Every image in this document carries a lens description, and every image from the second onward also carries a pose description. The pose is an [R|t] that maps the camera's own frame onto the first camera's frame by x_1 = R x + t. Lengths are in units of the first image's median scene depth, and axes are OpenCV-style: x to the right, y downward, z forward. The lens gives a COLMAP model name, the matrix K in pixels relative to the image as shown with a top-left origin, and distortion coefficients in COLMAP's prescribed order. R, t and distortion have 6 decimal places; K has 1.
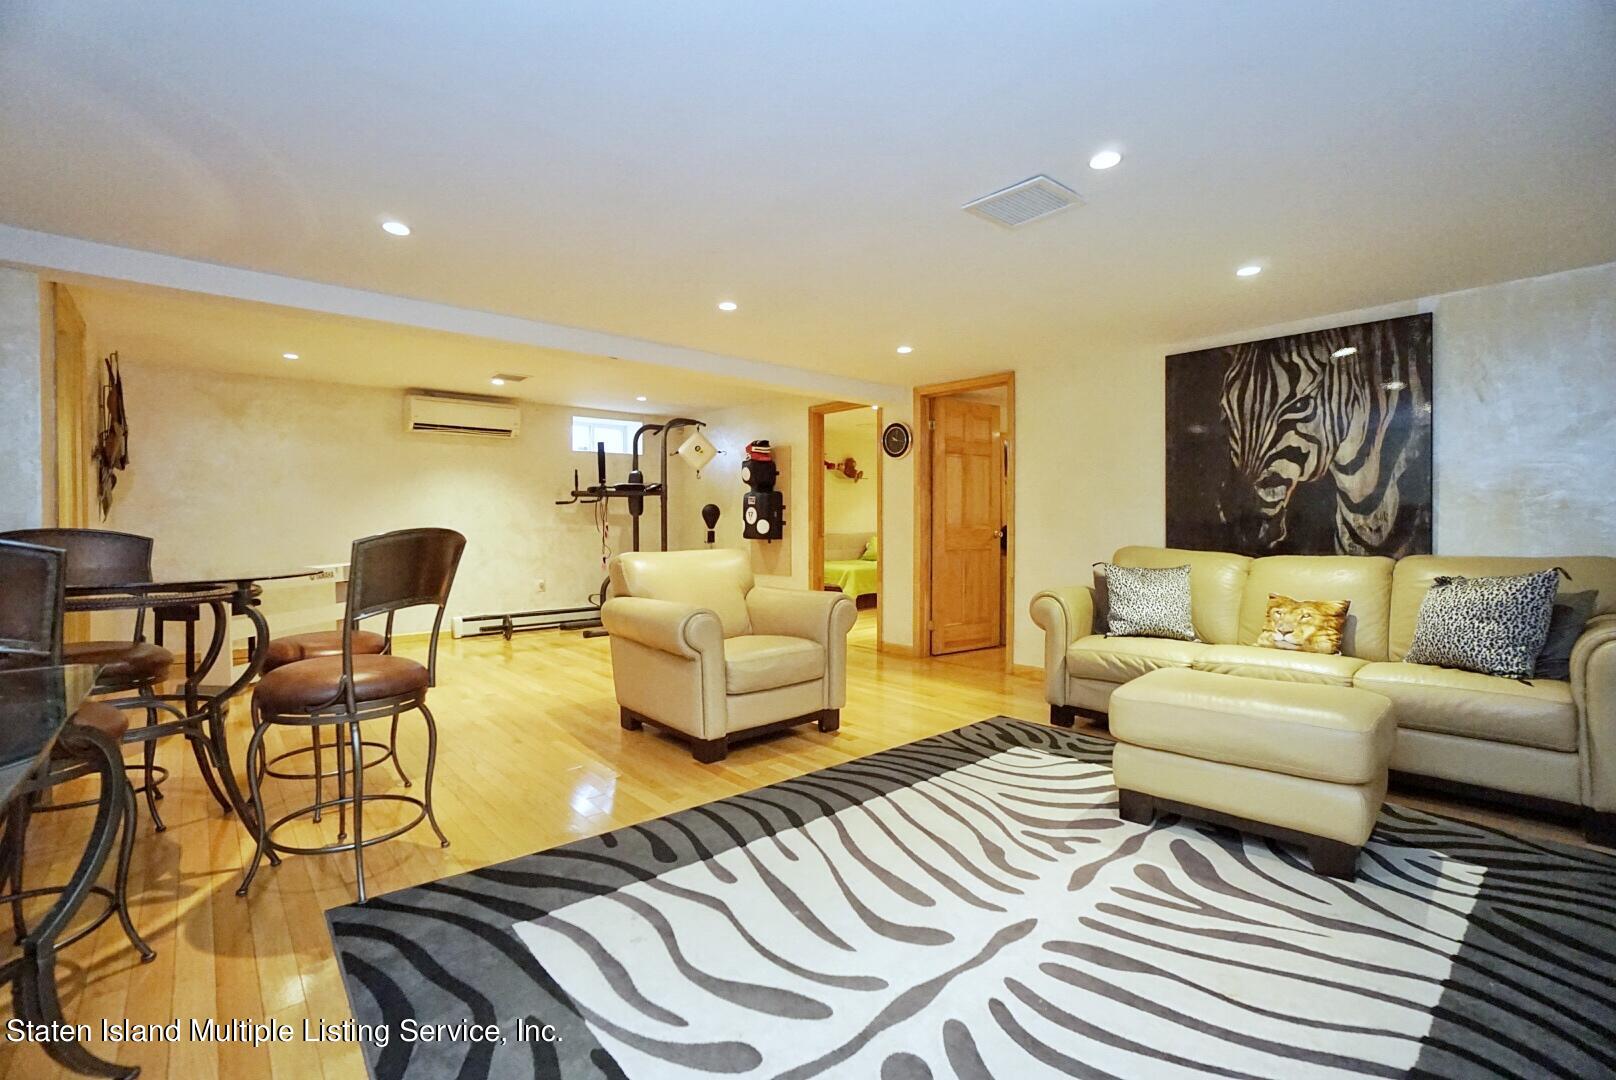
lens RADIAL K [[713.5, 0, 795.5], [0, 713.5, 531.1], [0, 0, 1]] dist [-0.062142, 0.022718]
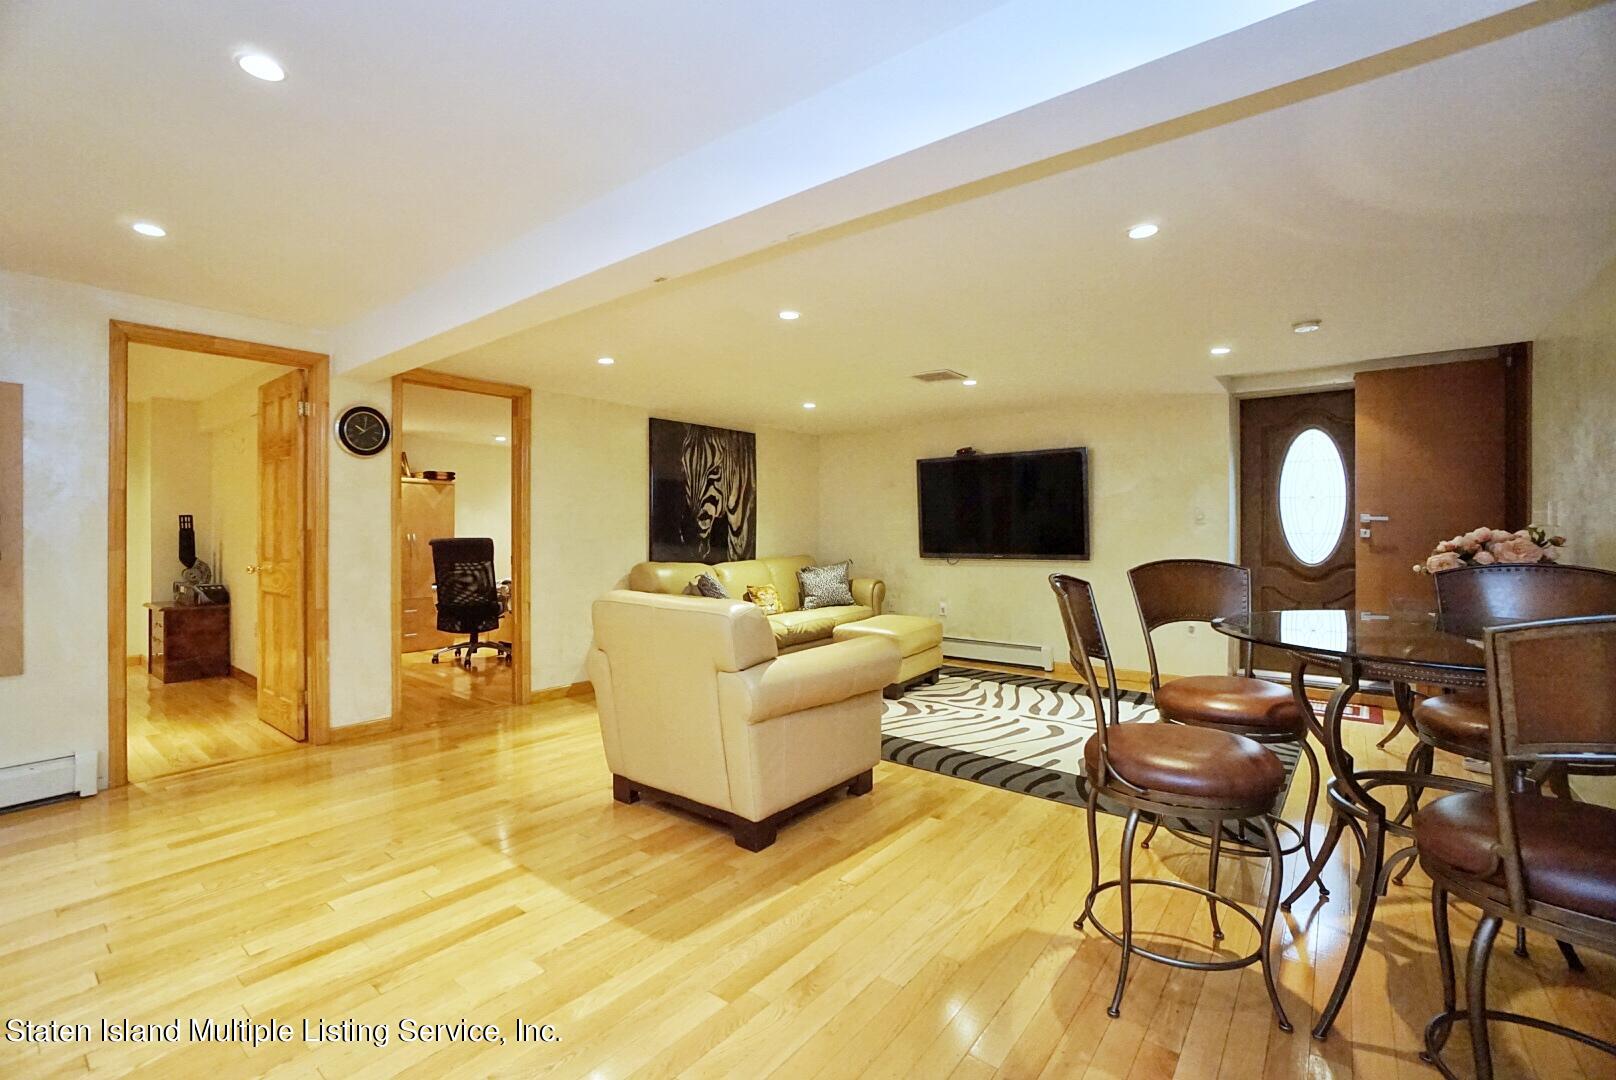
lens RADIAL K [[713.5, 0, 795.5], [0, 713.5, 531.1], [0, 0, 1]] dist [-0.062142, 0.022718]
pose [[-0.189398, 0.000109, 0.981900, -1.005132], [0.011769, 0.999928, 0.002159, -0.041872], [-0.981830, 0.011965, -0.189385, 1.183062]]
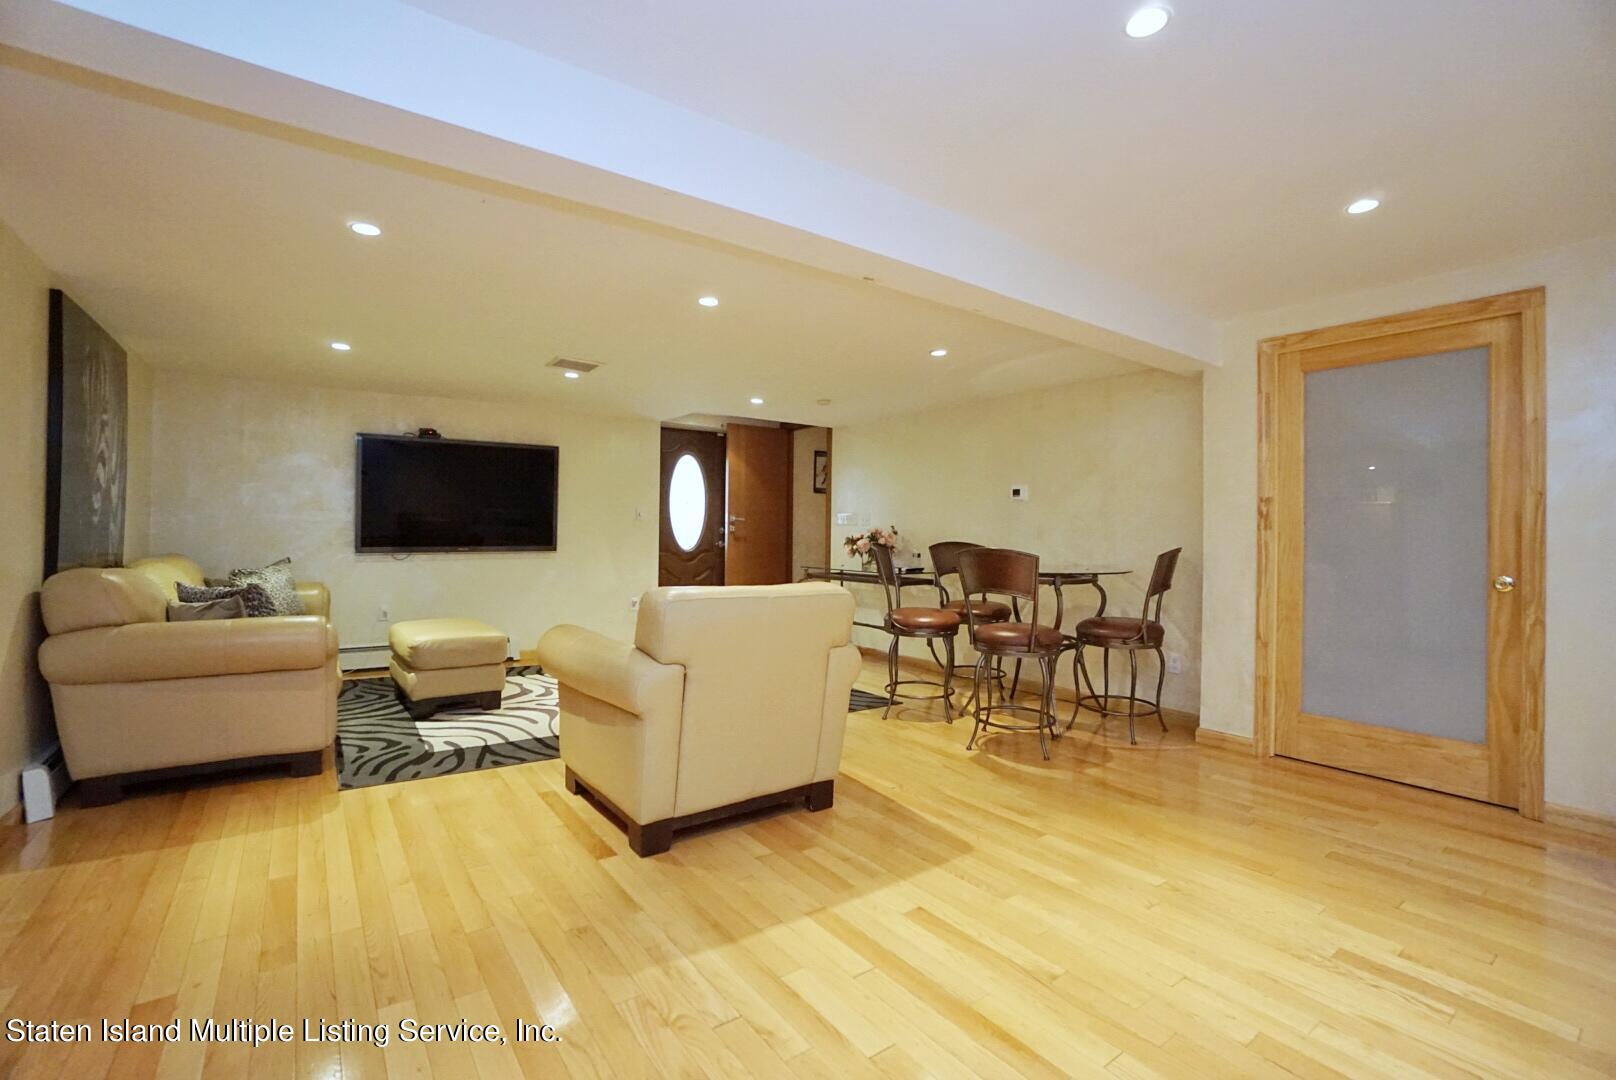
lens RADIAL K [[713.5, 0, 795.5], [0, 713.5, 531.1], [0, 0, 1]] dist [-0.062142, 0.022718]
pose [[-0.996438, -0.012055, 0.083458, -0.287586], [-0.011533, 0.999911, 0.006727, -0.031440], [-0.083532, 0.005740, -0.996489, 1.919244]]
